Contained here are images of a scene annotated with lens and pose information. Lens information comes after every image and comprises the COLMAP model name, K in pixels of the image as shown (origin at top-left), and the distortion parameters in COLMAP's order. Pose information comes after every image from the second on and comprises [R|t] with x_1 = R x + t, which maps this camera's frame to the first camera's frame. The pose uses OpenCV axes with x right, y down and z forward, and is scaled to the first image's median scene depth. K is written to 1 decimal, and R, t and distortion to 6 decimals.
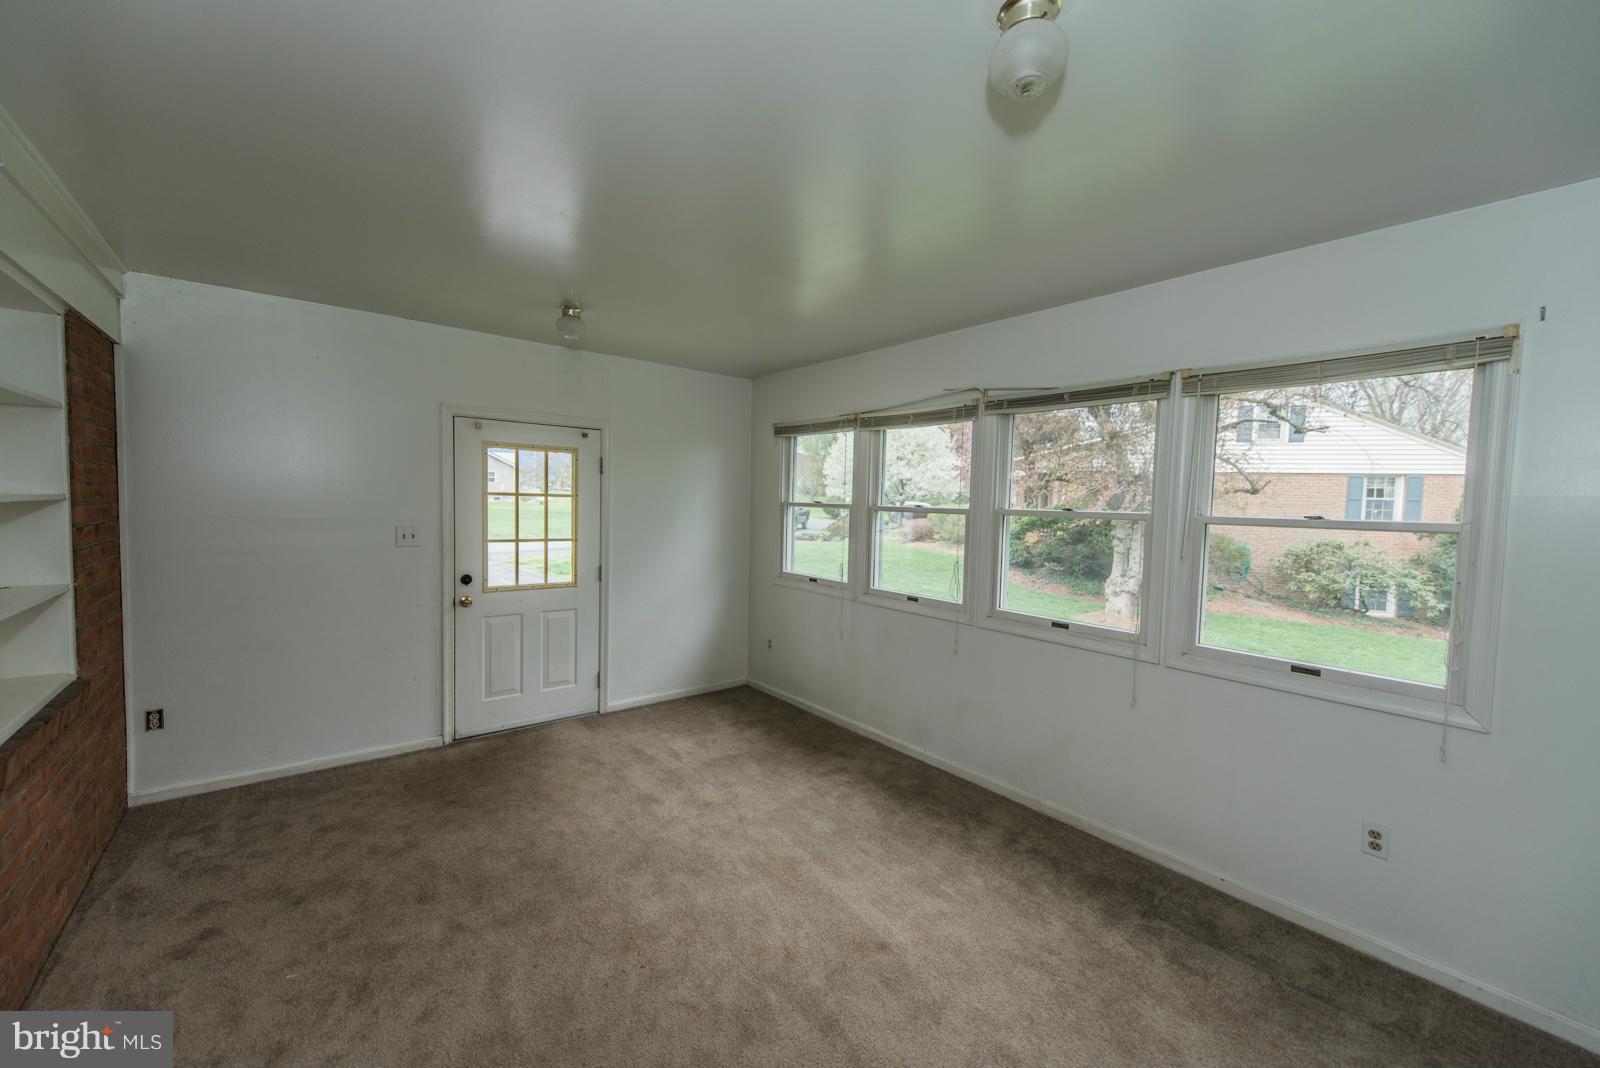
lens RADIAL K [[623.1, 0, 800.0], [0, 623.1, 534.0], [0, 0, 1]] dist [0.014634, -0.006355]
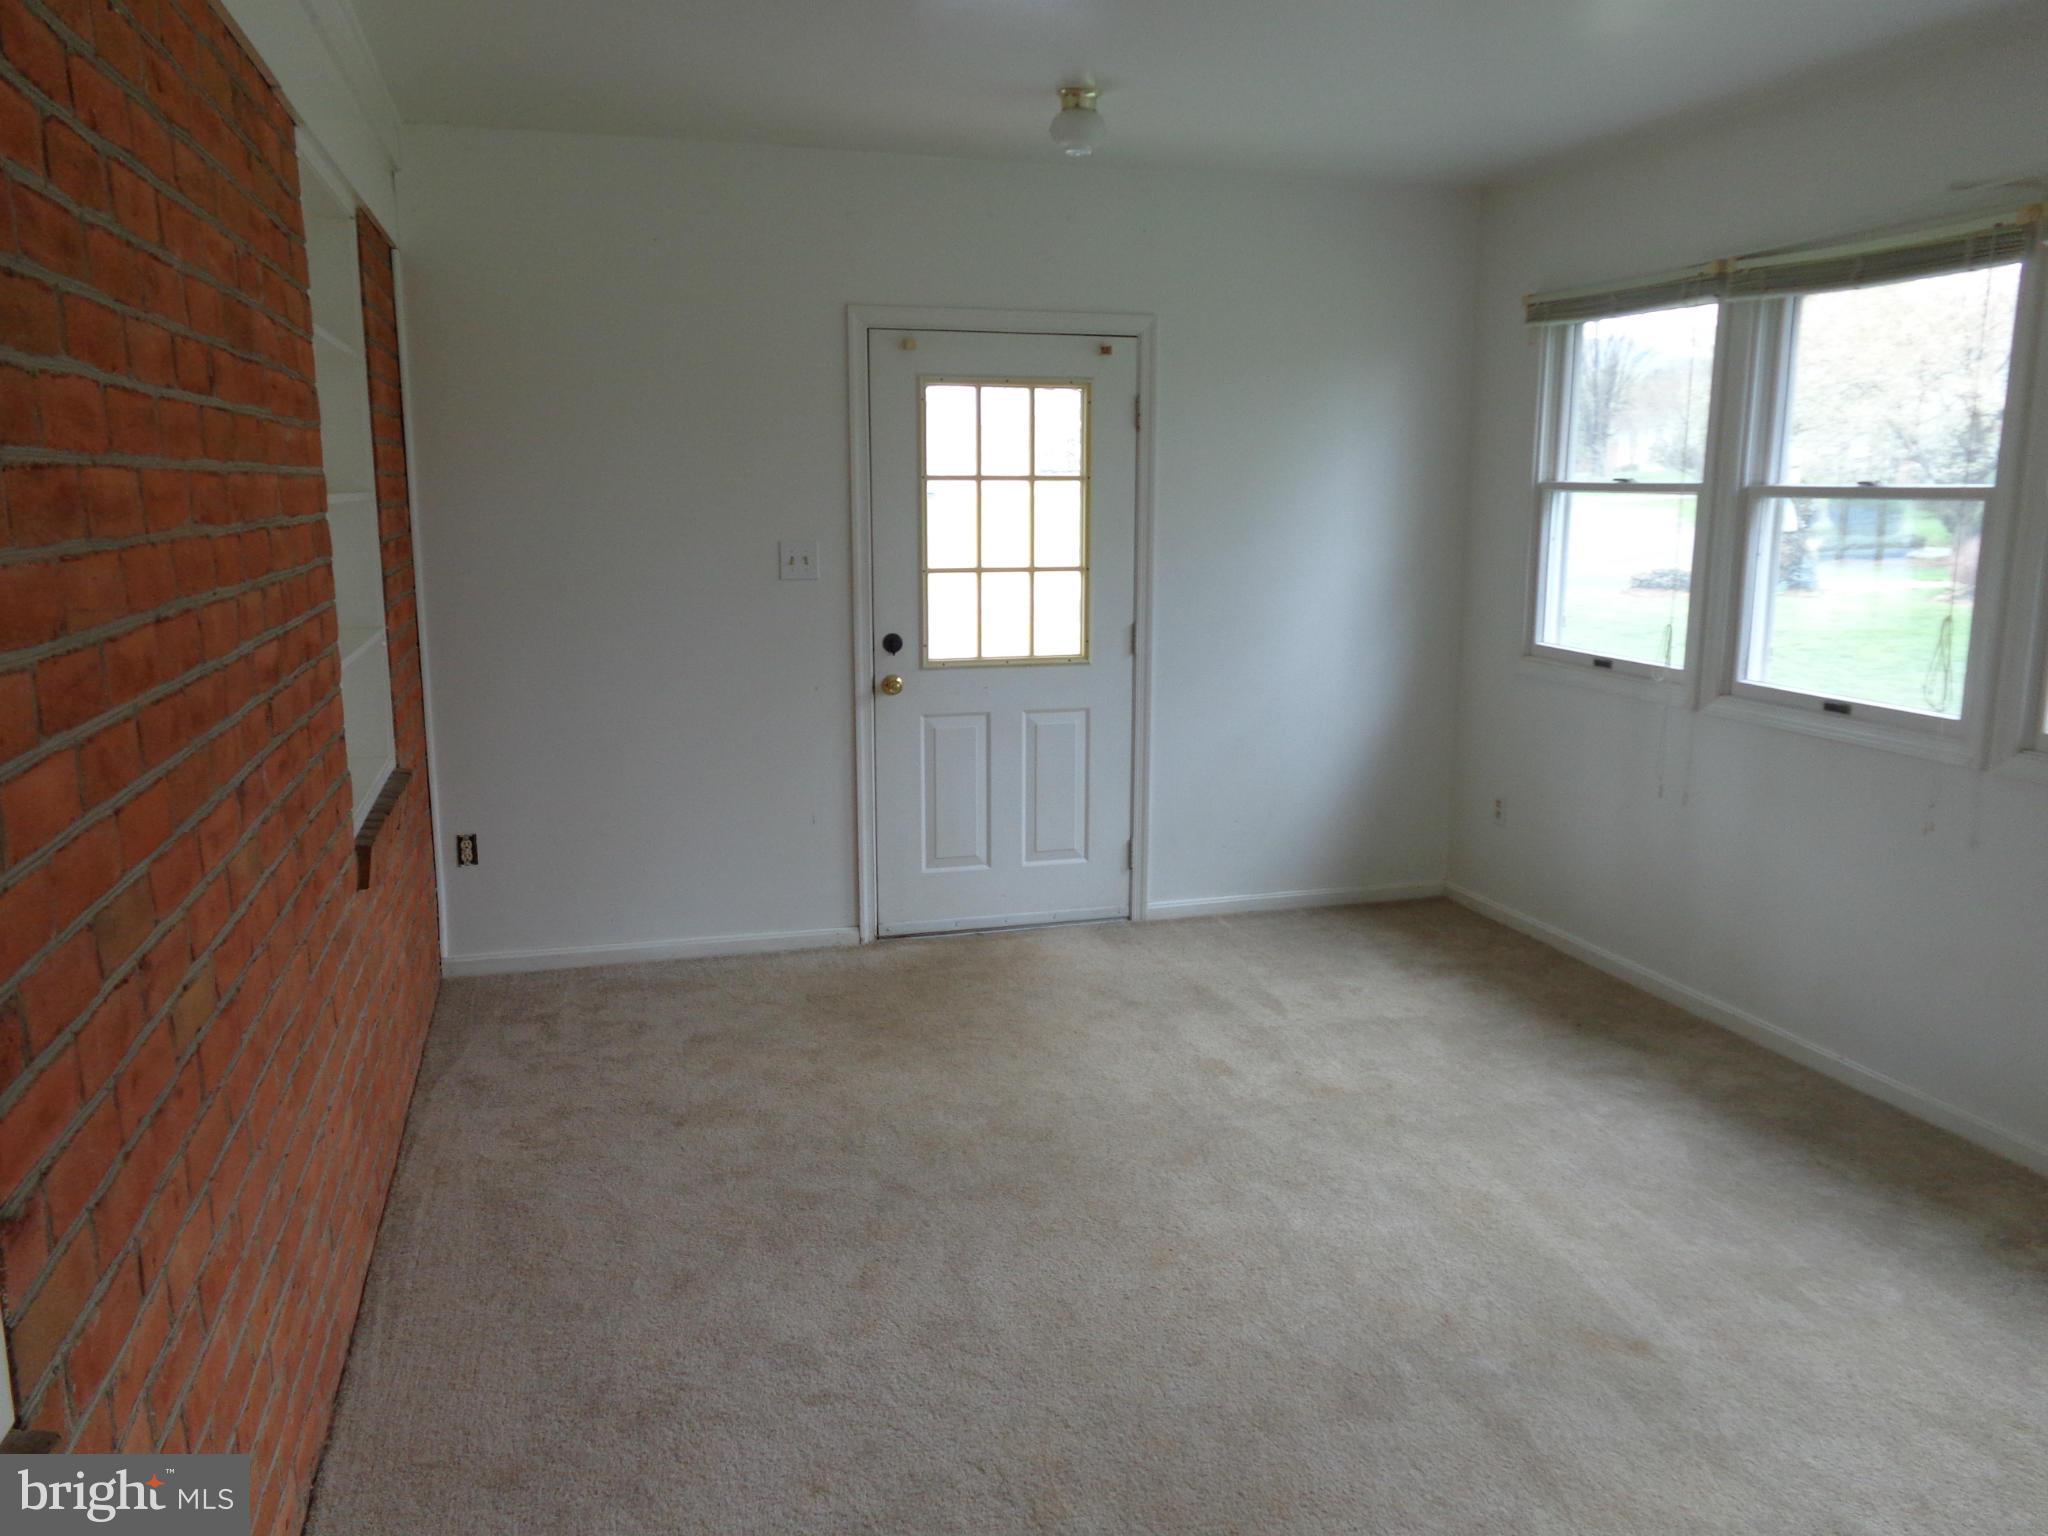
lens RADIAL K [[1506.2, 0, 1024.0], [0, 1506.2, 768.0], [0, 0, 1]] dist [-0.018195, 0.002690]
pose [[0.924449, 0.047757, -0.378302, 0.069062], [0.001485, 0.991667, 0.128817, 0.016533], [0.381302, -0.119647, 0.916675, -0.169489]]
